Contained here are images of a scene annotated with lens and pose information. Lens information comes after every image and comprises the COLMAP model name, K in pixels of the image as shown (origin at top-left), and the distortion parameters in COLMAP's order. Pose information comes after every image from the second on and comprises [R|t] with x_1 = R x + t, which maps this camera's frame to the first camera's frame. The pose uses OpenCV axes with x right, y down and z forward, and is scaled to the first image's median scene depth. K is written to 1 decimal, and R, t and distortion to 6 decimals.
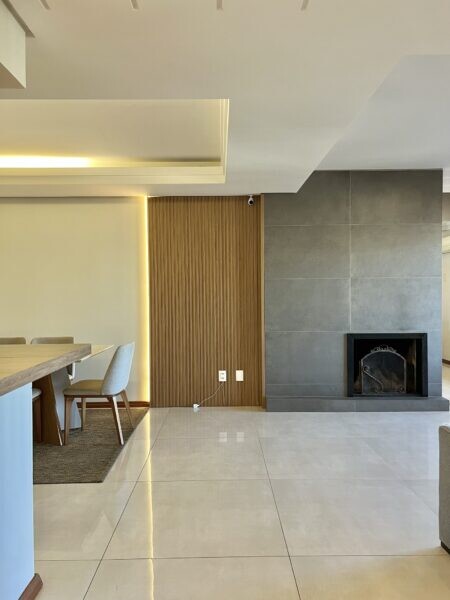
lens RADIAL K [[450.6, 0, 225.1], [0, 450.6, 295.7], [0, 0, 1]] dist [0.057240, -0.023803]
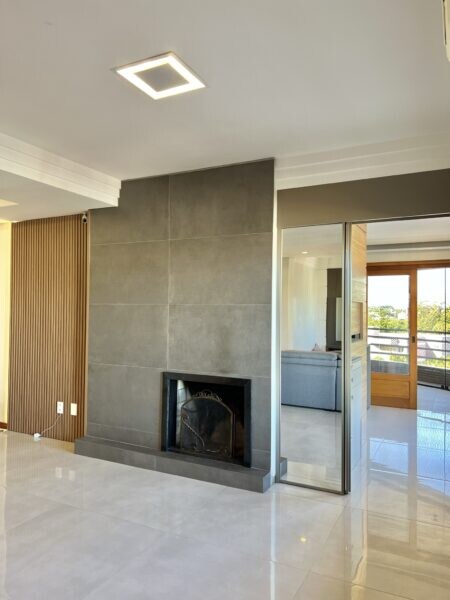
lens RADIAL K [[450.6, 0, 223.1], [0, 450.6, 304.0], [0, 0, 1]] dist [0.057240, -0.023803]
pose [[0.890954, 0.011509, -0.453948, 0.736141], [-0.023460, 0.999510, -0.020704, -0.025204], [0.453487, 0.029096, 0.890788, 0.315724]]
